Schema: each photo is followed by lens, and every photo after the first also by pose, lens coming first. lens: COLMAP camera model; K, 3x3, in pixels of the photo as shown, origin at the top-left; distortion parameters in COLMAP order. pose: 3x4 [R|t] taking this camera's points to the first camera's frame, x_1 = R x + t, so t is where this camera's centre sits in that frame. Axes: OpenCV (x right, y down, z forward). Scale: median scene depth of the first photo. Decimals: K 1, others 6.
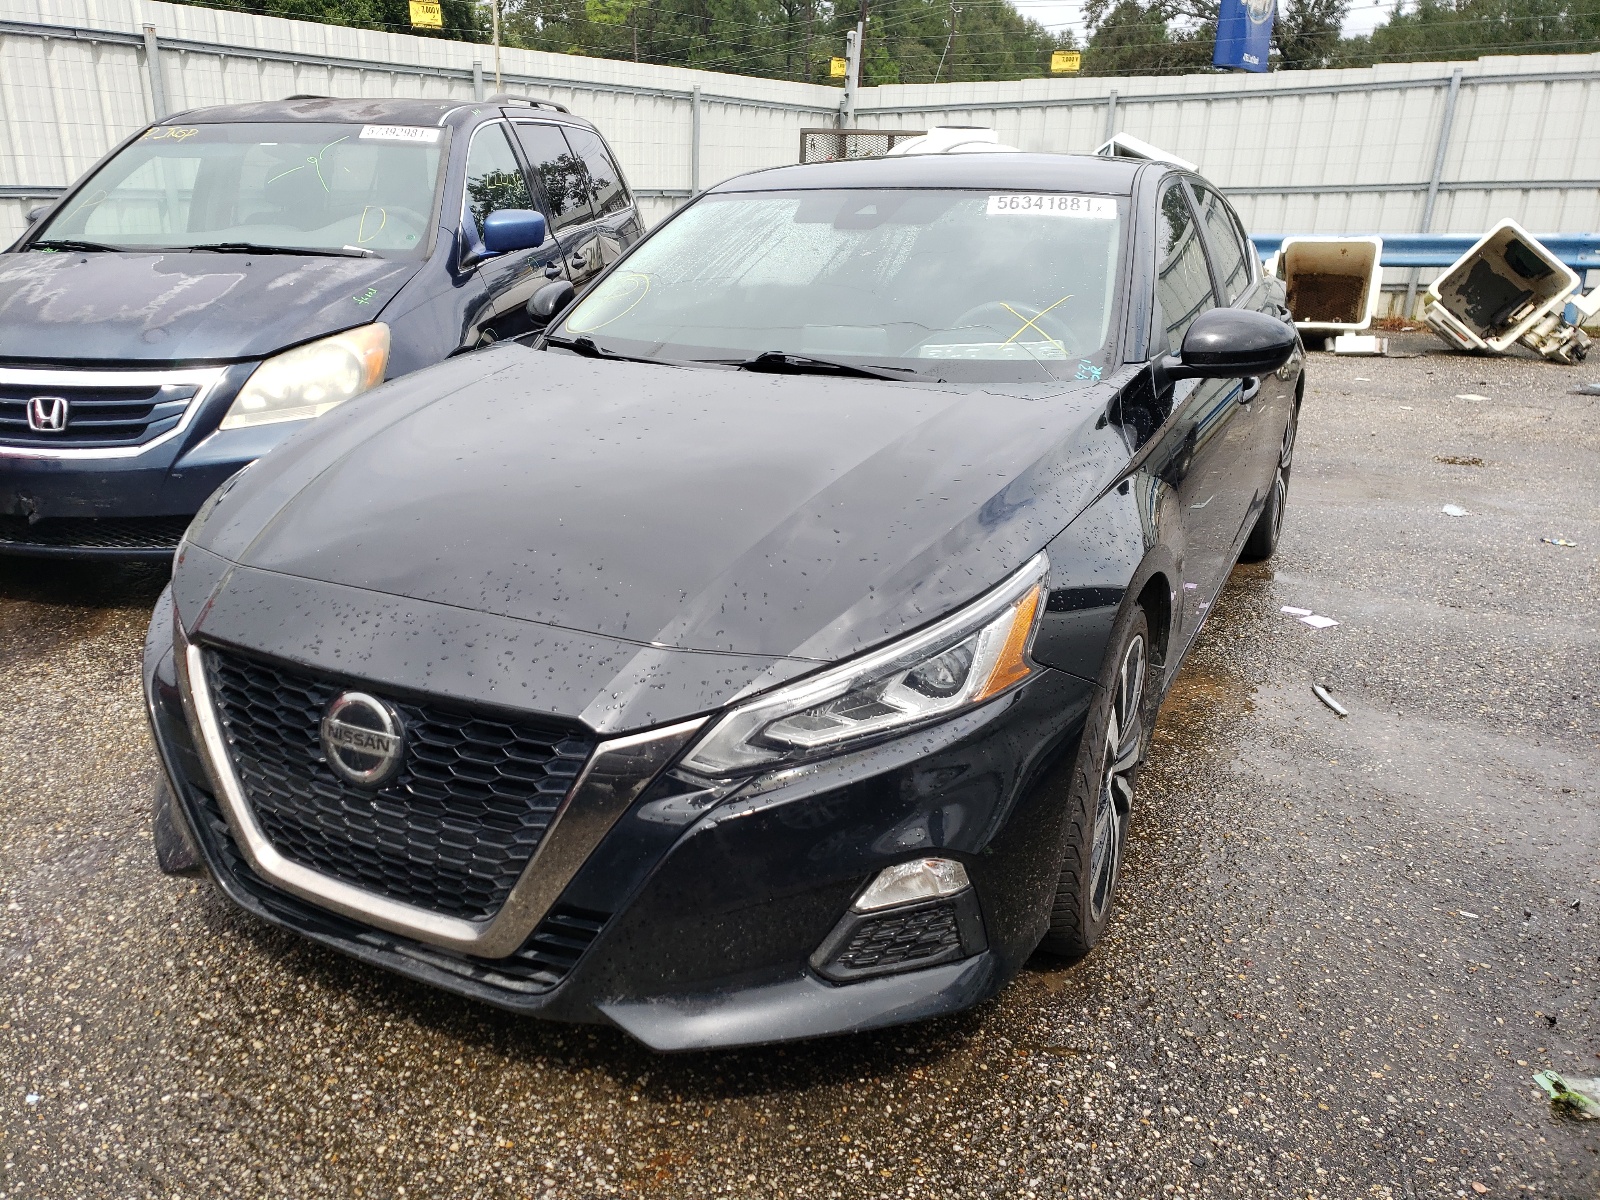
lens RADIAL K [[1201.7, 0, 748.6], [0, 1201.7, 575.2], [0, 0, 1]] dist [-0.005746, 0.057980]
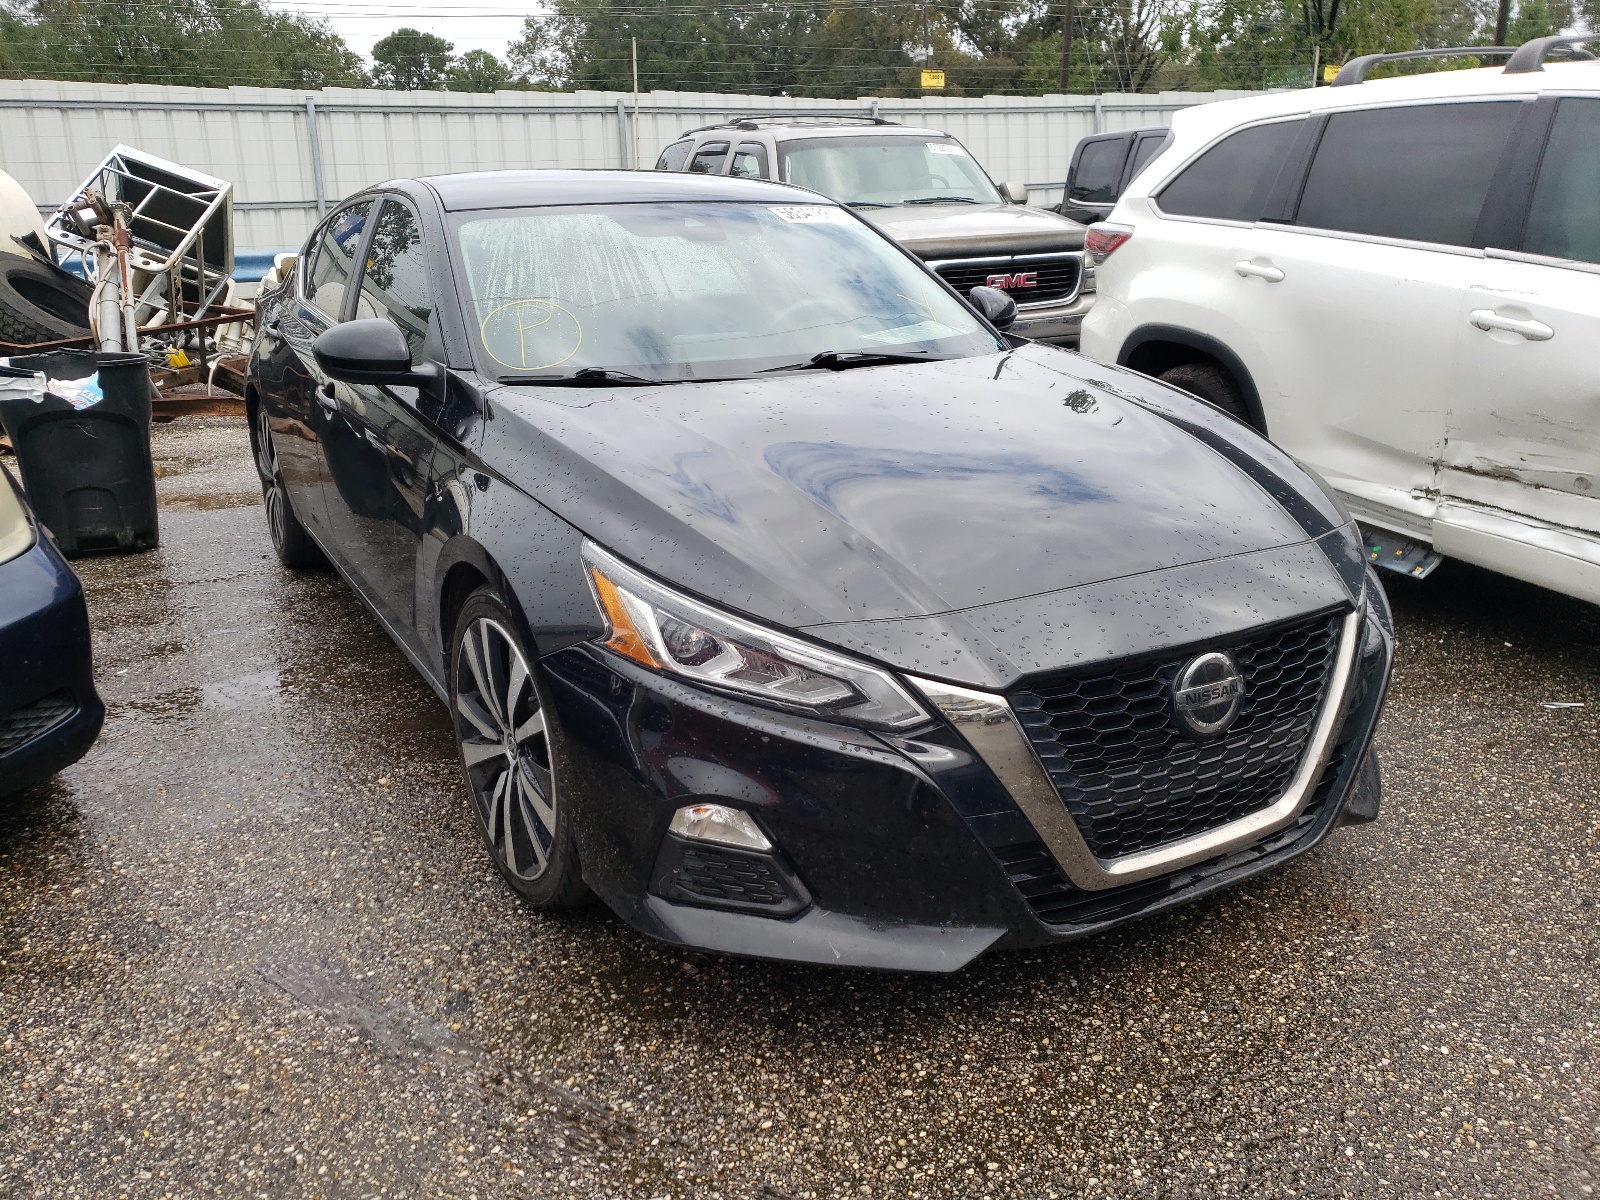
lens RADIAL K [[1194.8, 0, 761.3], [0, 1194.8, 601.7], [0, 0, 1]] dist [0.005316, 0.034379]
pose [[0.588924, -0.275377, 0.759826, -0.928775], [0.269780, 0.953217, 0.136366, -0.139341], [-0.761832, 0.124677, 0.635663, 0.403189]]
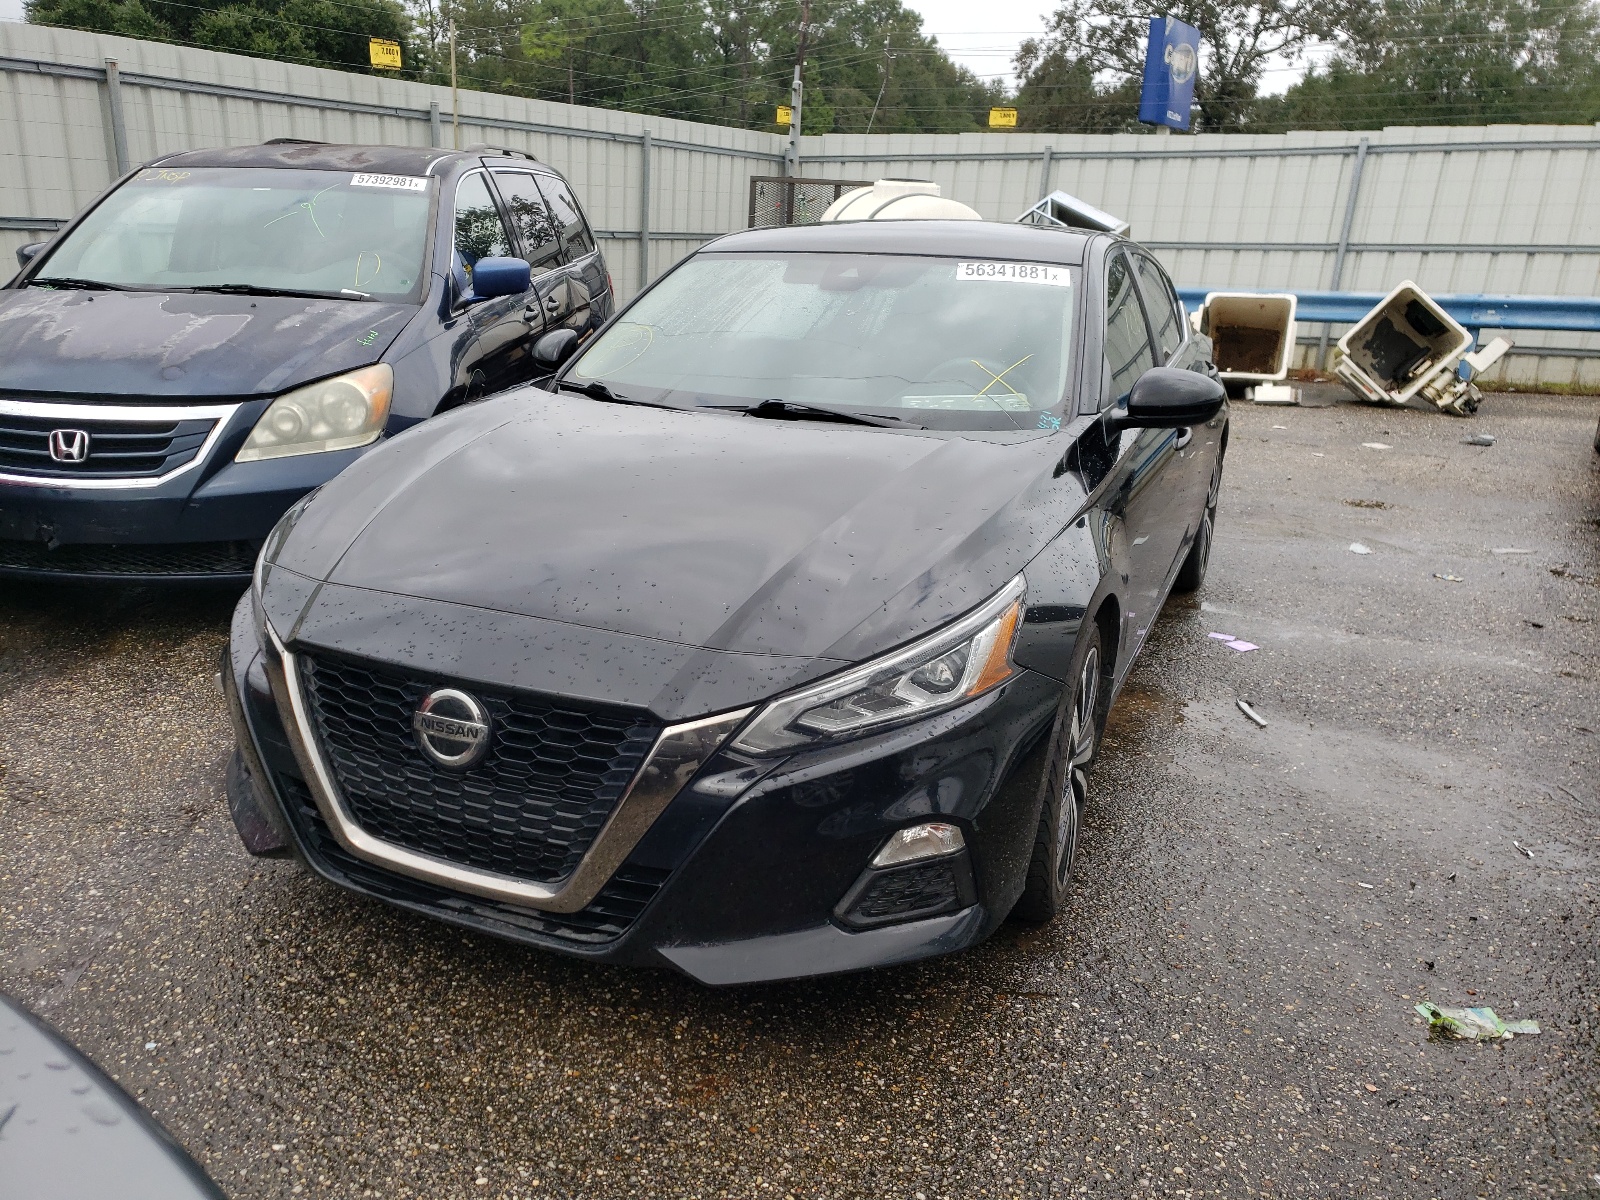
lens RADIAL K [[1194.8, 0, 761.3], [0, 1194.8, 601.7], [0, 0, 1]] dist [0.005316, 0.034379]
pose [[0.998004, 0.004377, 0.063004, -0.063626], [-0.003817, 0.999952, -0.009014, 0.014633], [-0.063041, 0.008756, 0.997973, -0.123422]]
